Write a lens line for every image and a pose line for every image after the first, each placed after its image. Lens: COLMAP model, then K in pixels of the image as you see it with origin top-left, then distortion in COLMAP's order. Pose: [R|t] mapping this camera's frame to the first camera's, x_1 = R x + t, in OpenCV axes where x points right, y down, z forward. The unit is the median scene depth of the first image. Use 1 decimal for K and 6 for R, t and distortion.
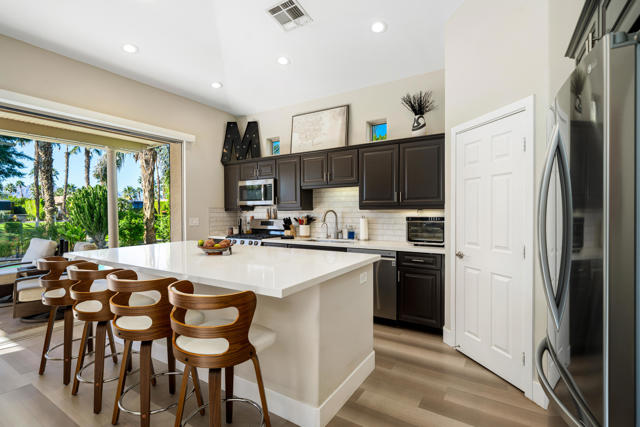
lens RADIAL K [[304.1, 0, 312.2], [0, 304.1, 213.3], [0, 0, 1]] dist [0.014848, -0.000555]
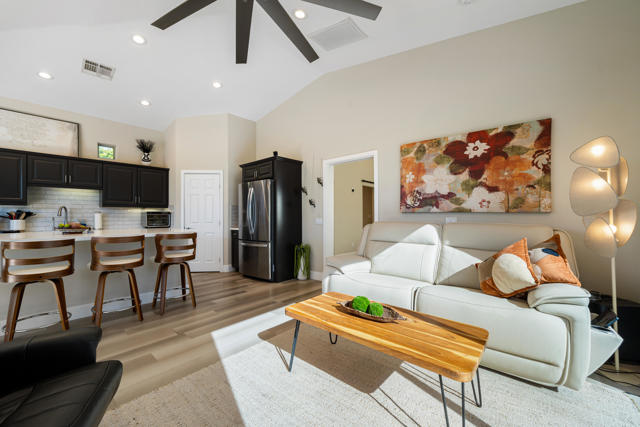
lens RADIAL K [[255.8, 0, 314.8], [0, 255.8, 214.3], [0, 0, 1]] dist [-0.000047, -0.000260]
pose [[0.167757, 0.013283, 0.985739, -0.683994], [0.010223, 0.999832, -0.015213, 0.041446], [-0.985775, 0.012630, 0.167593, -0.129242]]
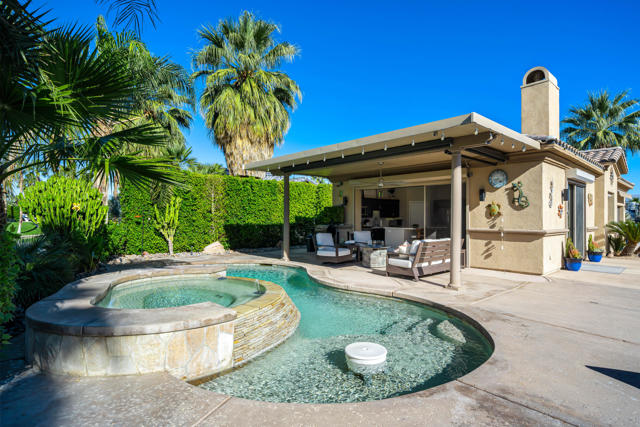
lens RADIAL K [[341.6, 0, 310.2], [0, 341.6, 215.2], [0, 0, 1]] dist [0.001921, 0.000426]
pose [[0.276518, 0.012087, 0.960933, -3.109341], [0.000352, 0.999920, -0.012679, 0.006716], [-0.961009, 0.003844, 0.276492, 0.609016]]
